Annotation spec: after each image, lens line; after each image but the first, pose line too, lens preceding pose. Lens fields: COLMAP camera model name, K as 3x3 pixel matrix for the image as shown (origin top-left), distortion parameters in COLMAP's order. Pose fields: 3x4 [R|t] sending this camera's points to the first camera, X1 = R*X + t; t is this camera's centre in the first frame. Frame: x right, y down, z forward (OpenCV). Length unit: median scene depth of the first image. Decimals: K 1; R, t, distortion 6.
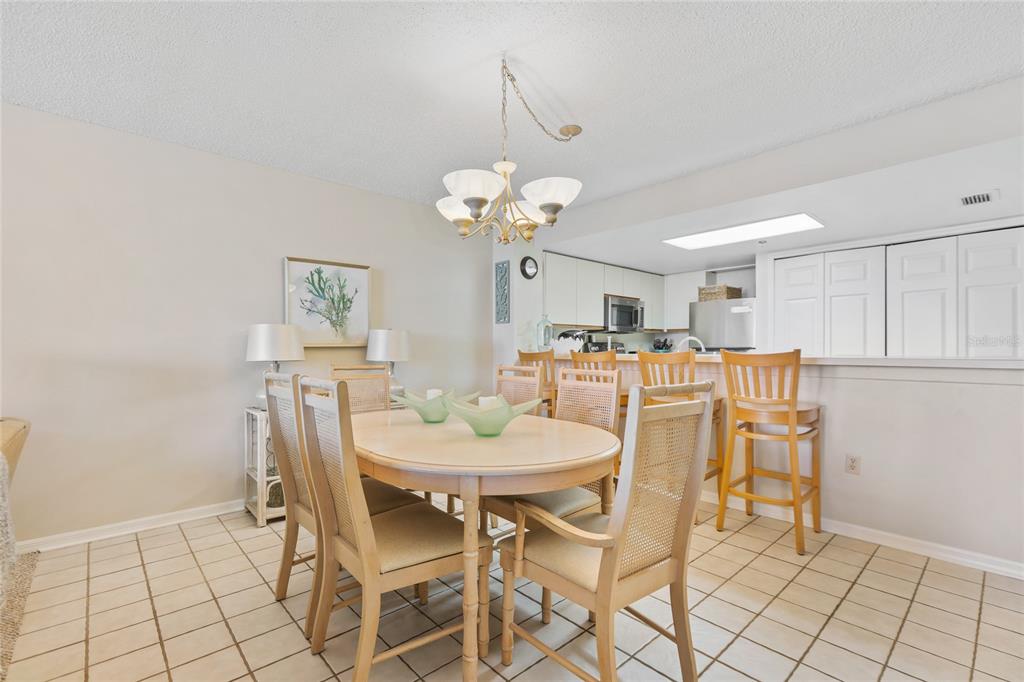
lens RADIAL K [[460.2, 0, 510.3], [0, 460.2, 351.2], [0, 0, 1]] dist [-0.000237, 0.000421]
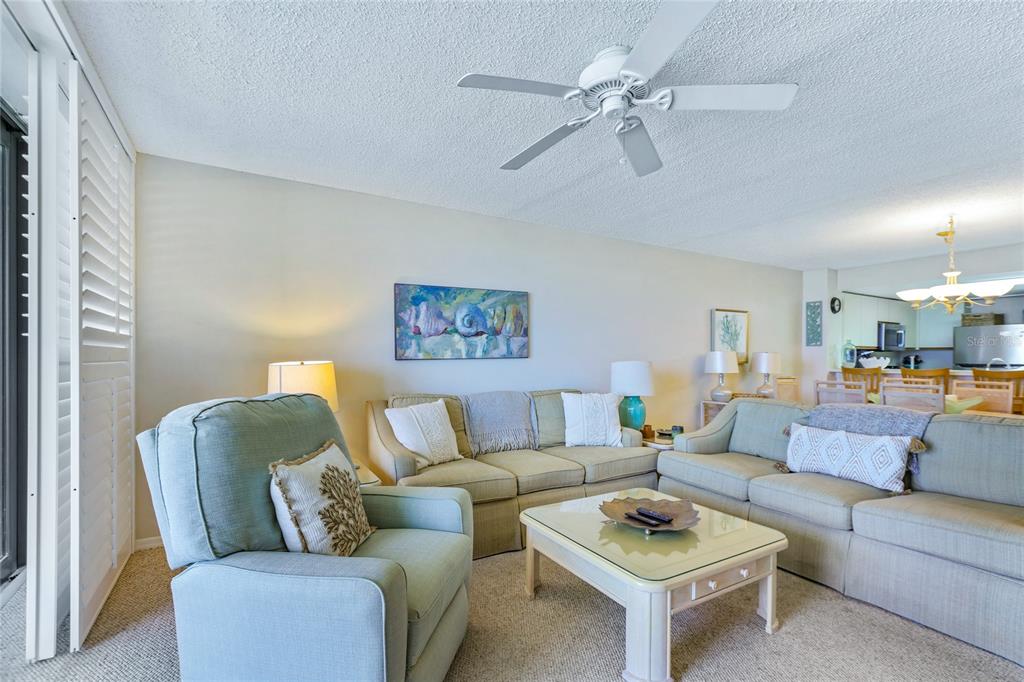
lens RADIAL K [[460.2, 0, 510.3], [0, 460.2, 351.2], [0, 0, 1]] dist [-0.000237, 0.000421]
pose [[0.977937, 0.003811, -0.208866, -0.681760], [-0.006865, 0.999880, -0.013898, -0.021149], [0.208788, 0.015025, 0.977845, -0.600941]]
